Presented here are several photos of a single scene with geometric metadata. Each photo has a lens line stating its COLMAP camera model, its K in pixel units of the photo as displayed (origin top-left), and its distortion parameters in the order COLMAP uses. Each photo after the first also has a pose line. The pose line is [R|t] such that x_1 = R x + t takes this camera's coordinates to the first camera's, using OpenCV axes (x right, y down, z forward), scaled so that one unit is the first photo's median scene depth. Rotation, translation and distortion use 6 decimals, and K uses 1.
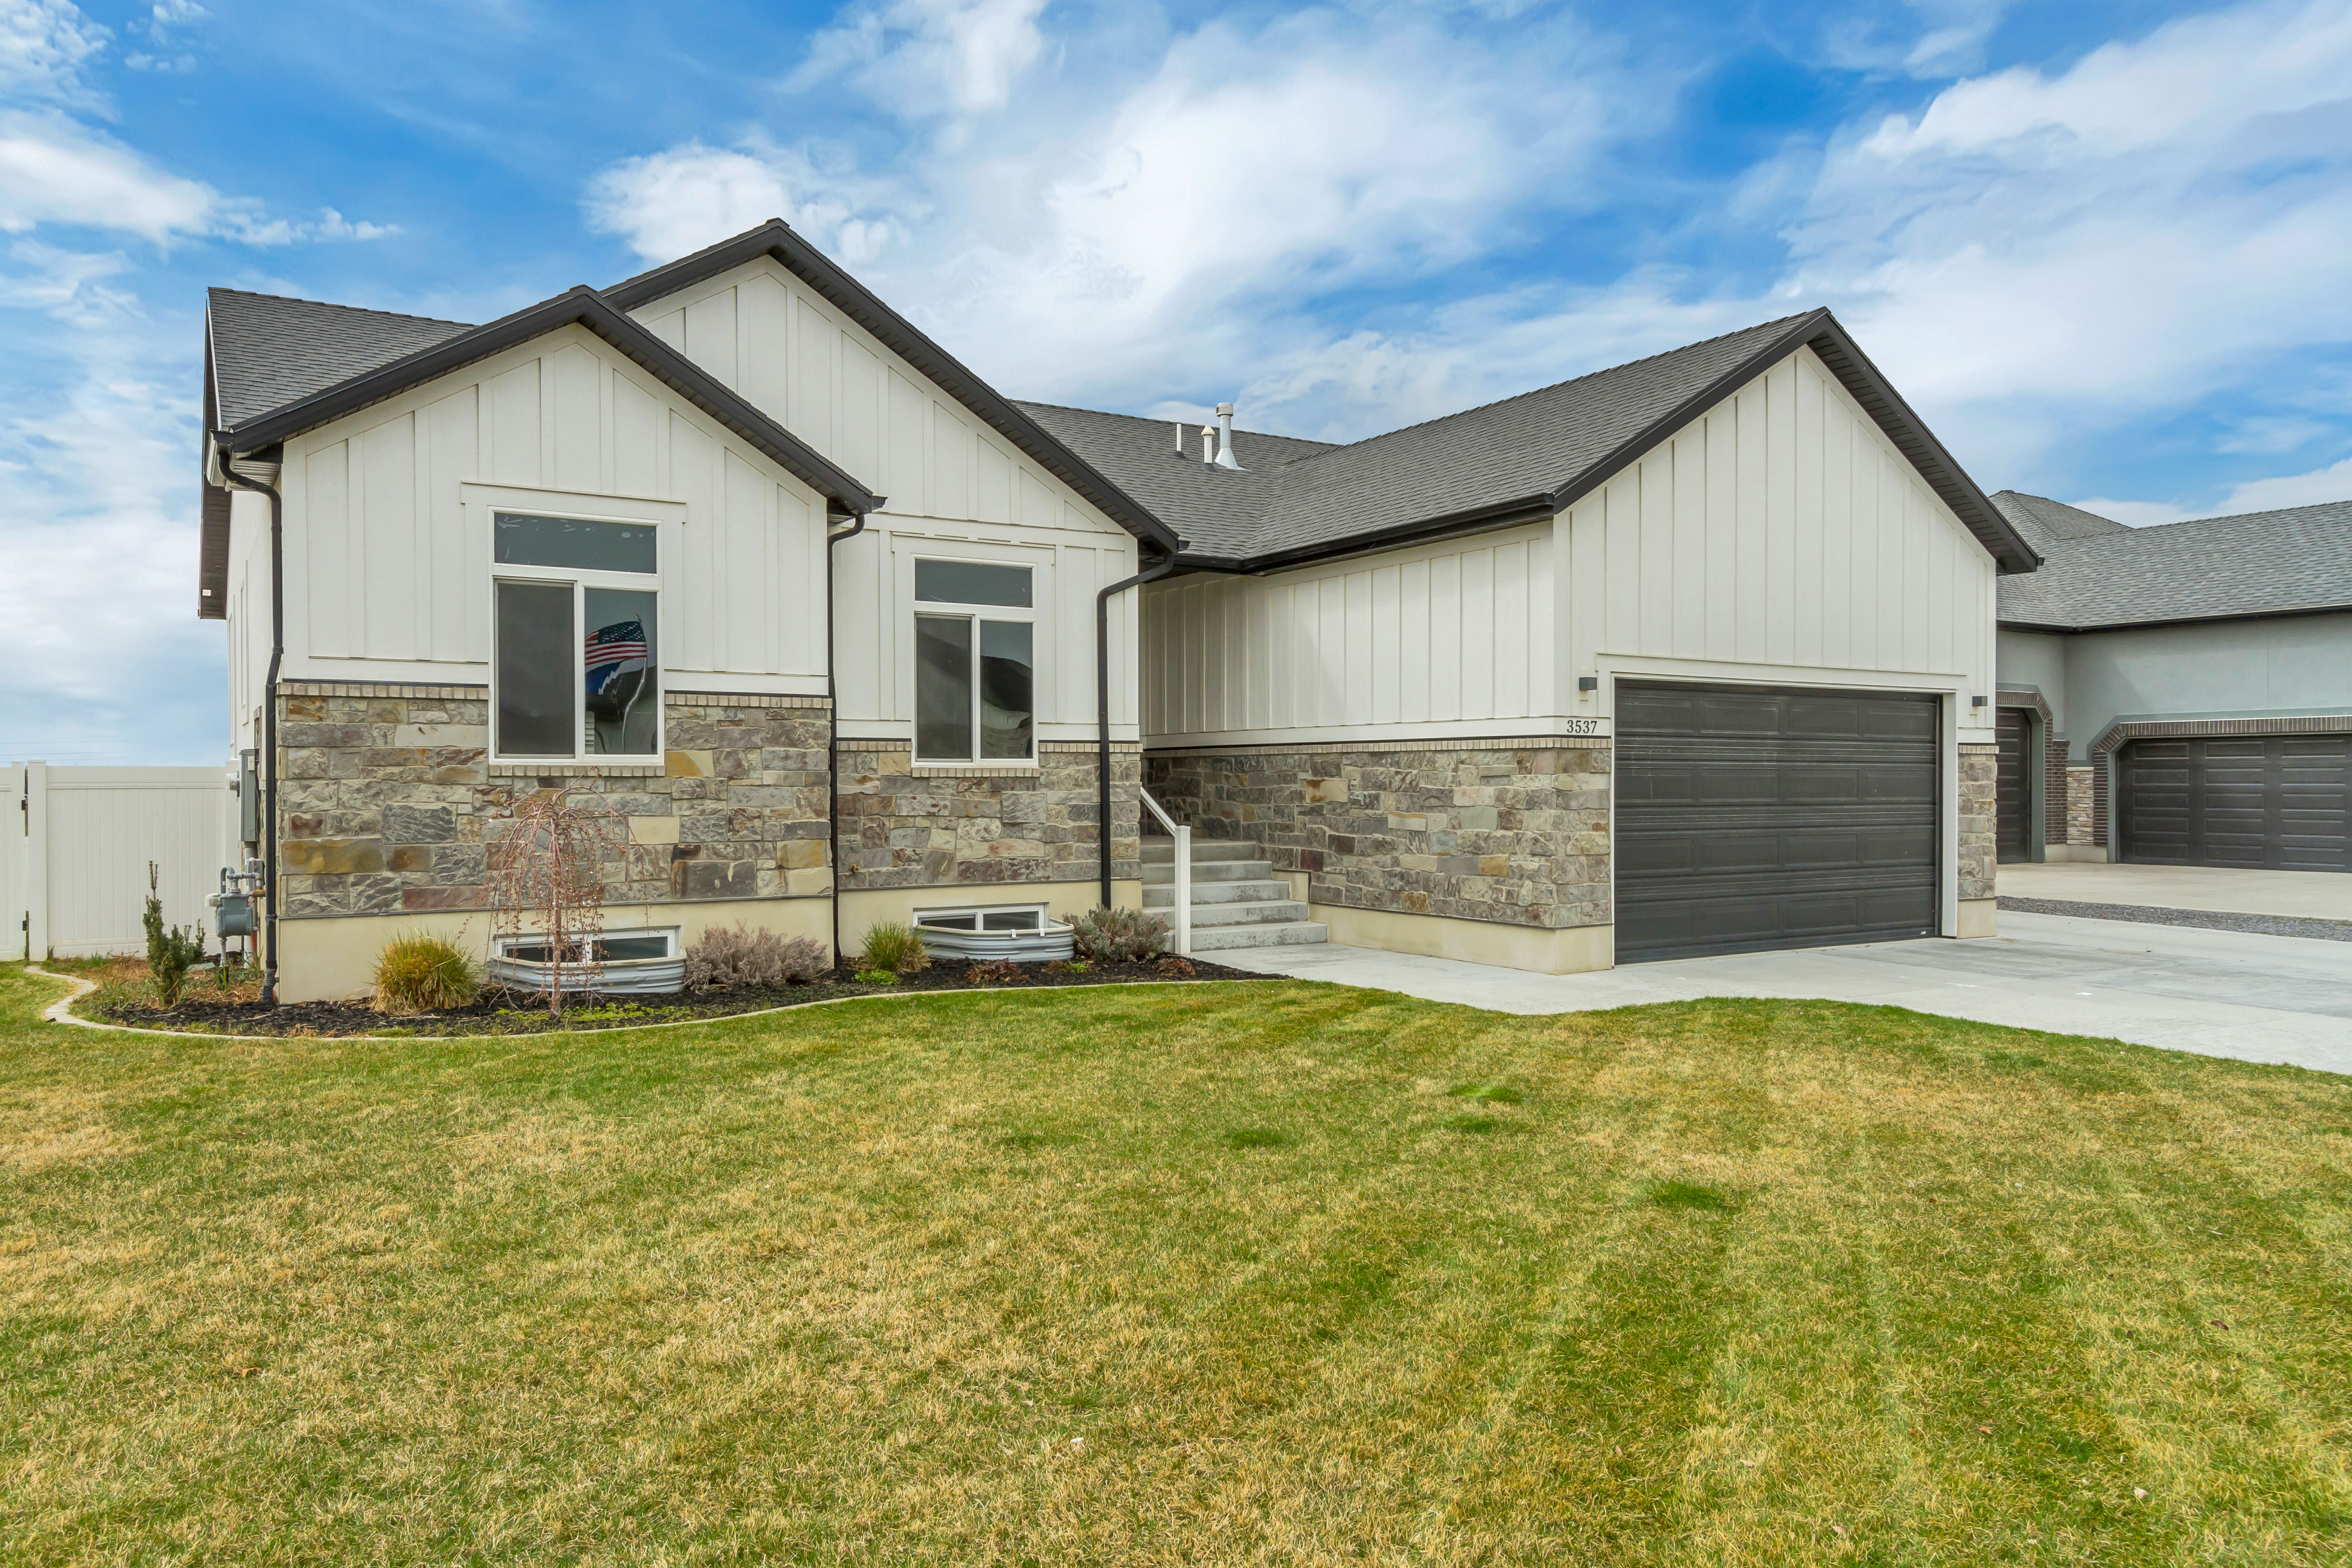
lens RADIAL K [[1567.5, 0, 1138.5], [0, 1567.5, 781.5], [0, 0, 1]] dist [0.000956, 0.000014]
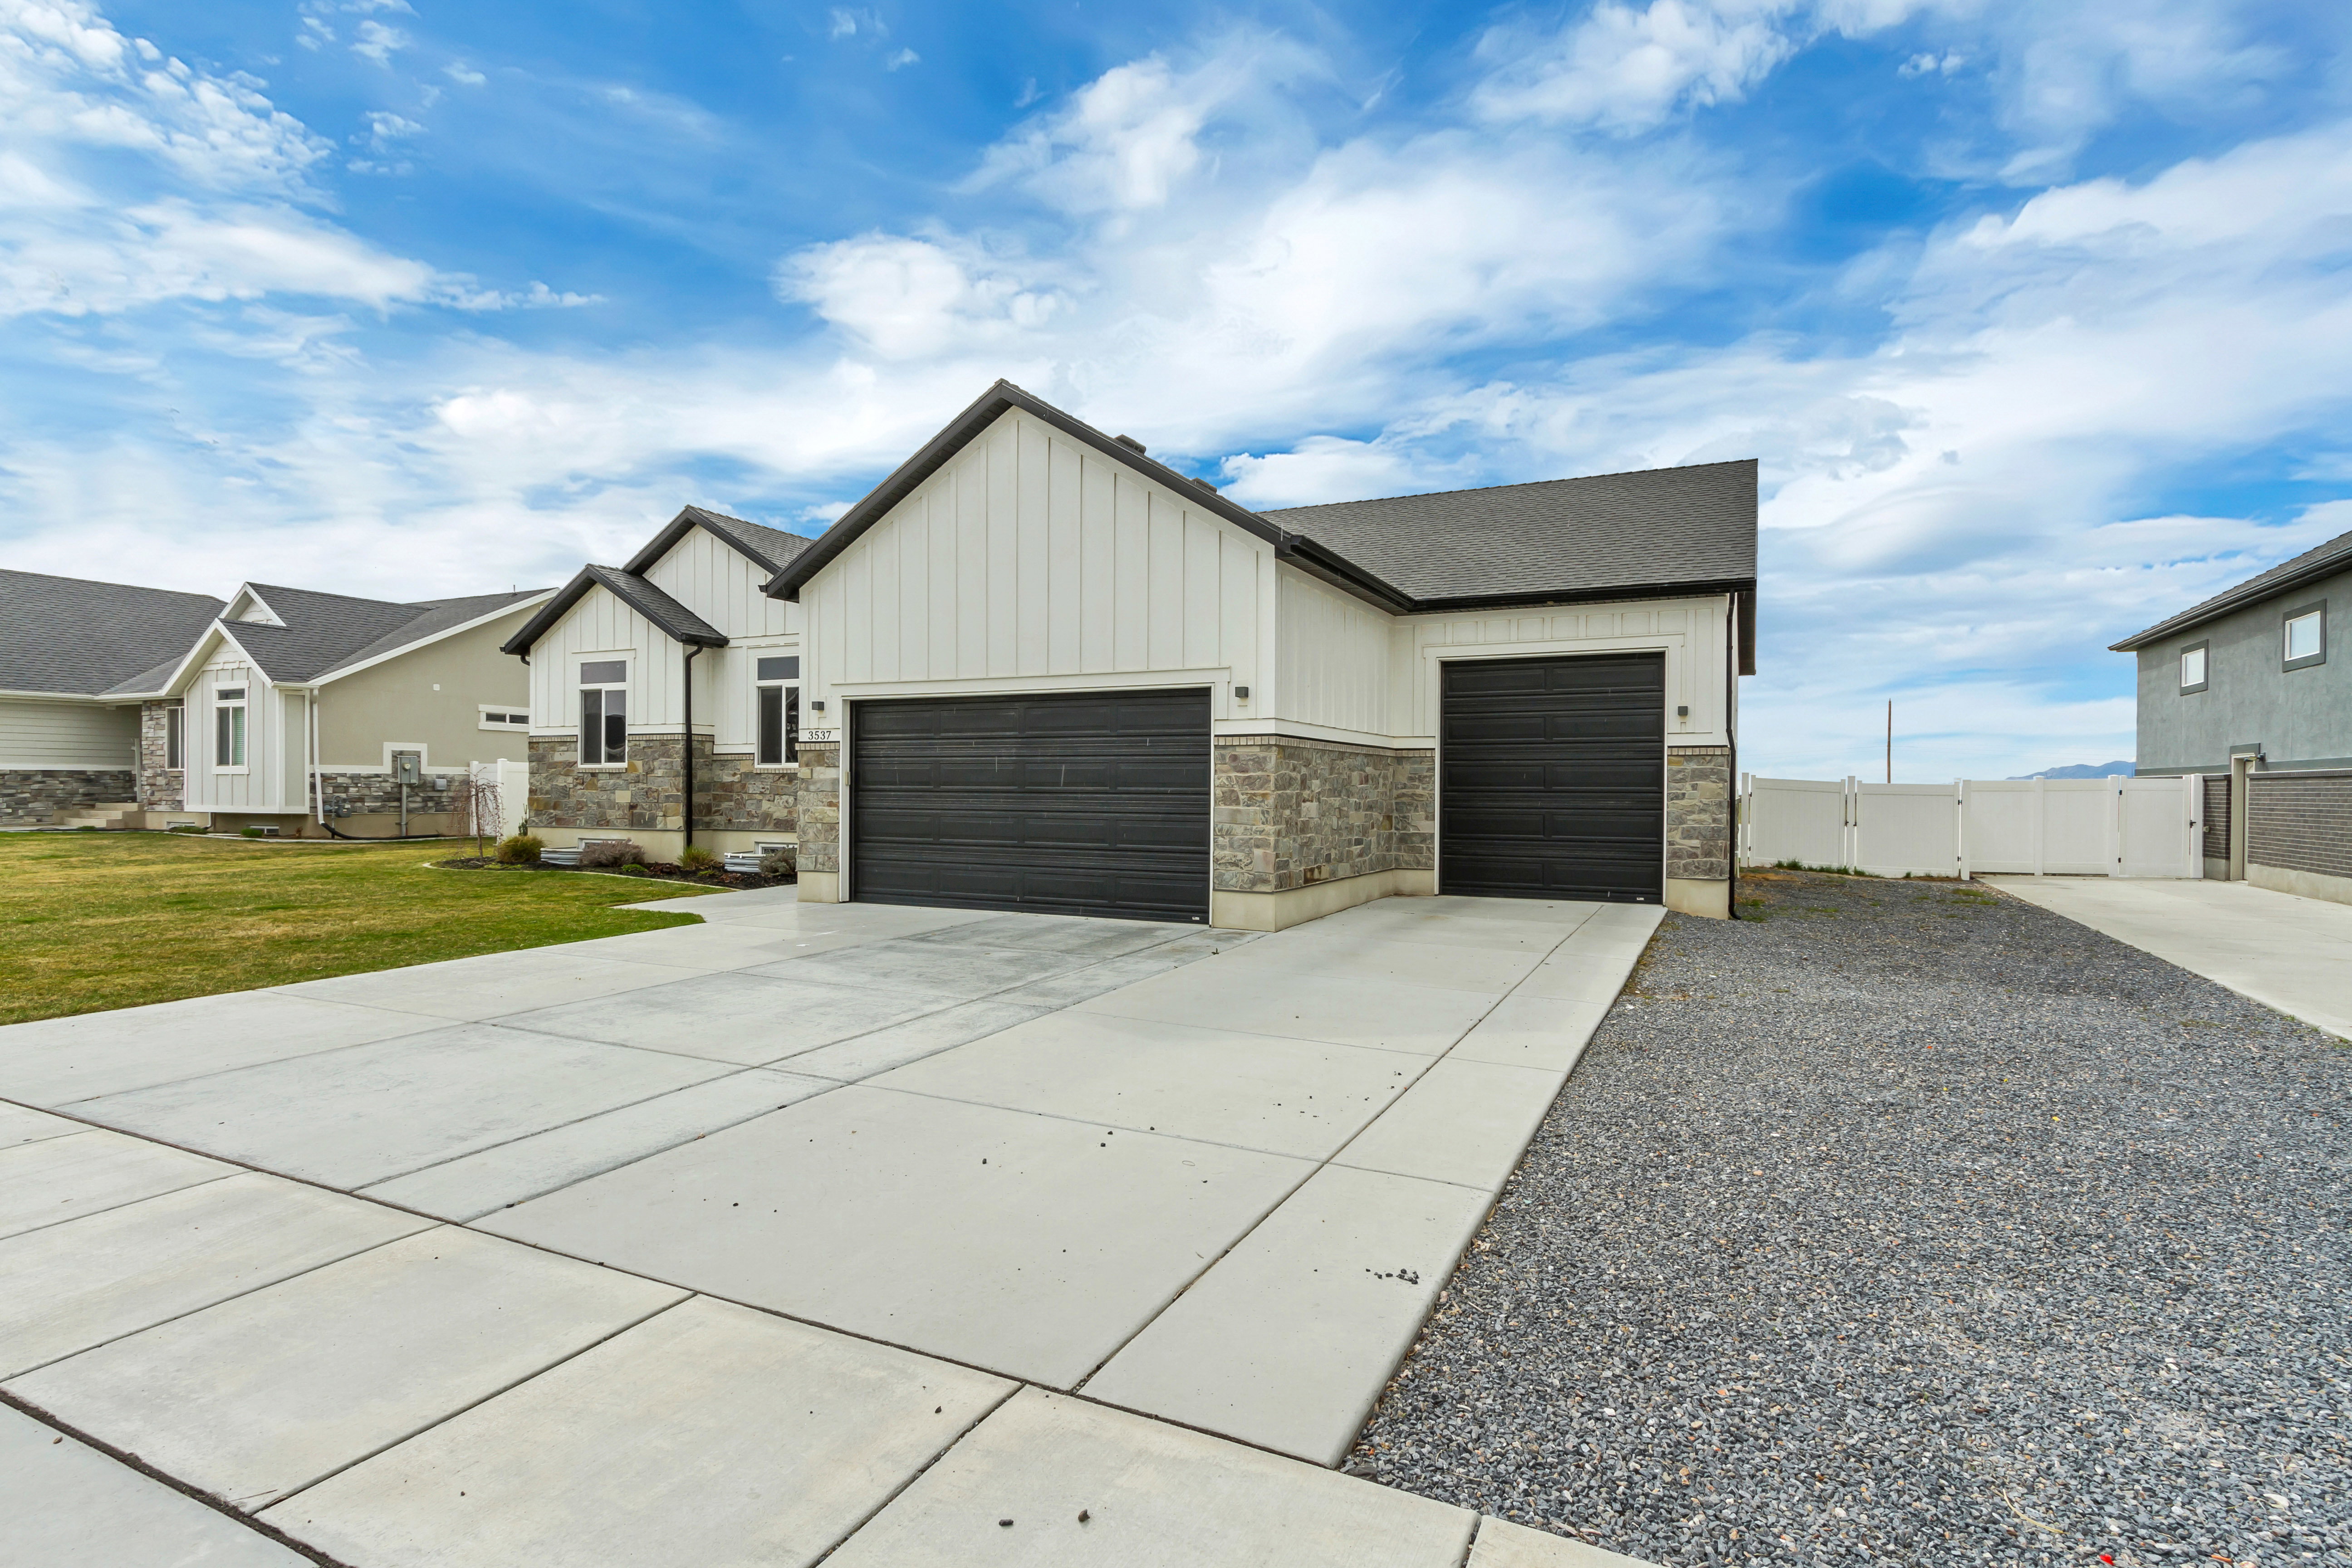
lens RADIAL K [[1143.7, 0, 1196.1], [0, 1143.7, 790.9], [0, 0, 1]] dist [0.000687, 0.000191]
pose [[0.558421, 0.006467, -0.829533, 1.363060], [-0.006195, 0.999974, 0.003625, 0.010973], [0.829535, 0.003115, 0.558446, 0.692723]]
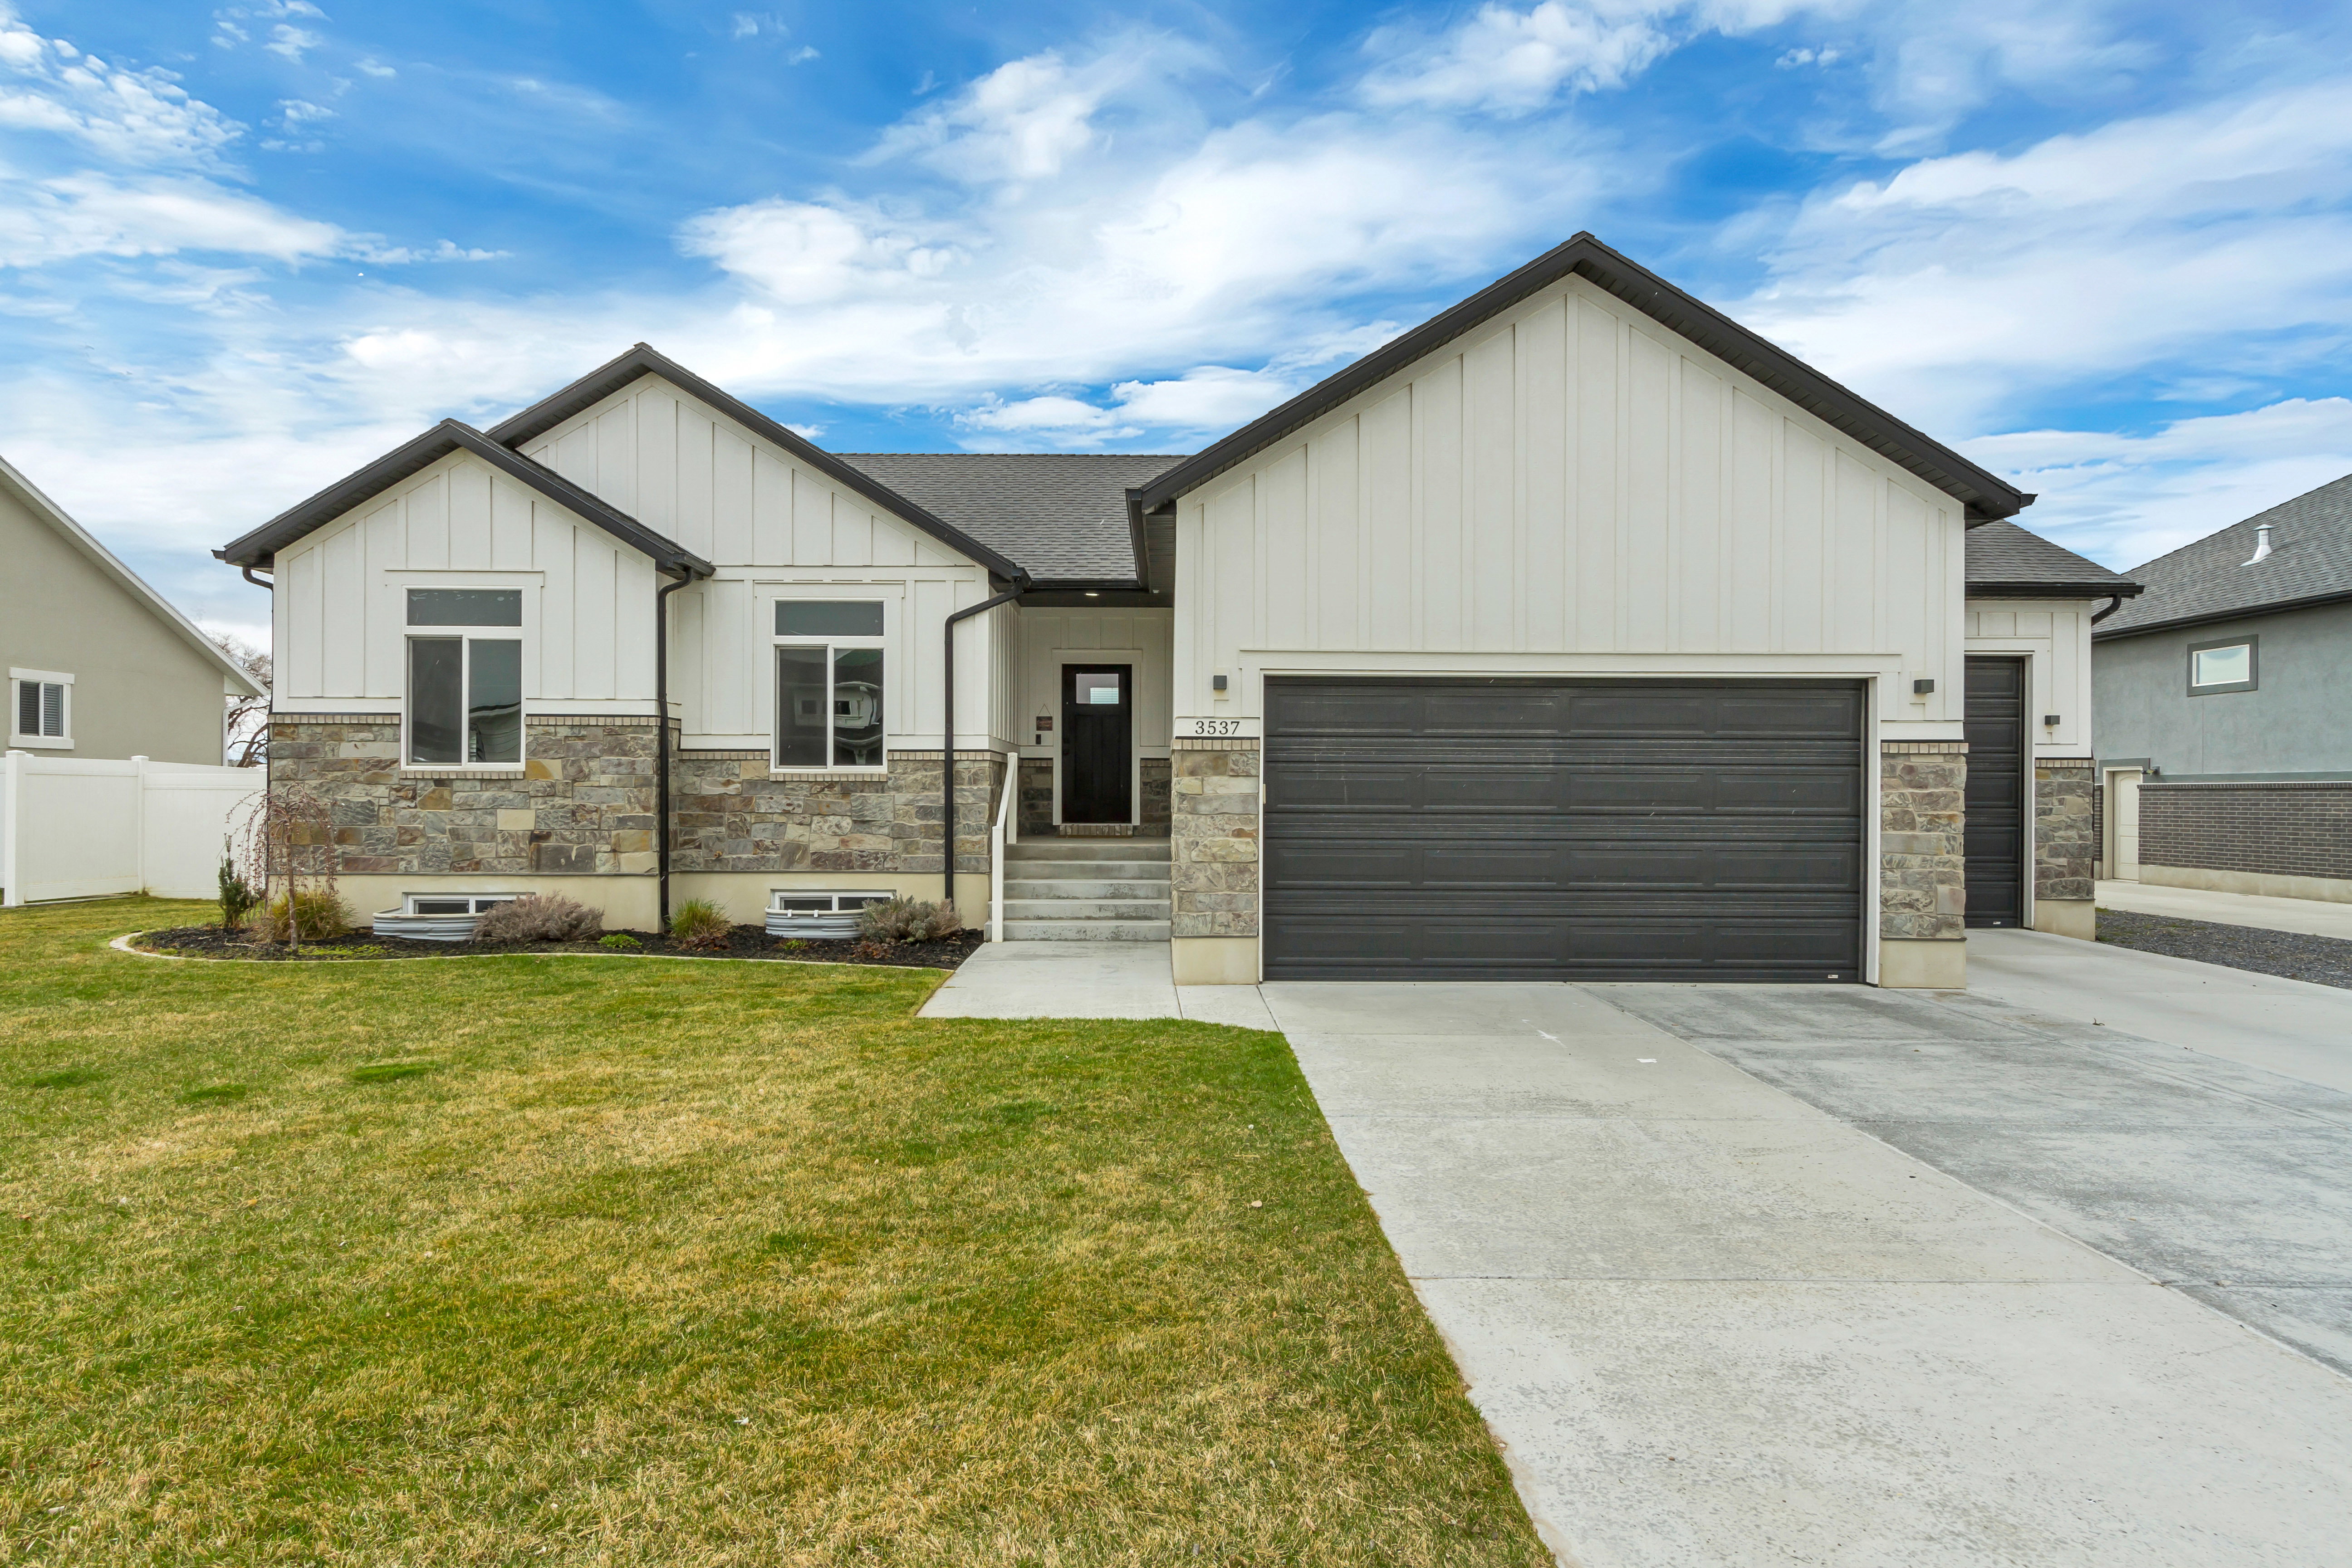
lens RADIAL K [[1302.1, 0, 1176.0], [0, 1302.1, 784.0], [0, 0, 1]] dist [0.001230, 0.000102]
pose [[0.860719, 0.001073, -0.509079, 0.663112], [-0.005409, 0.999961, -0.007036, 0.005103], [0.509051, 0.008810, 0.860691, 0.303231]]
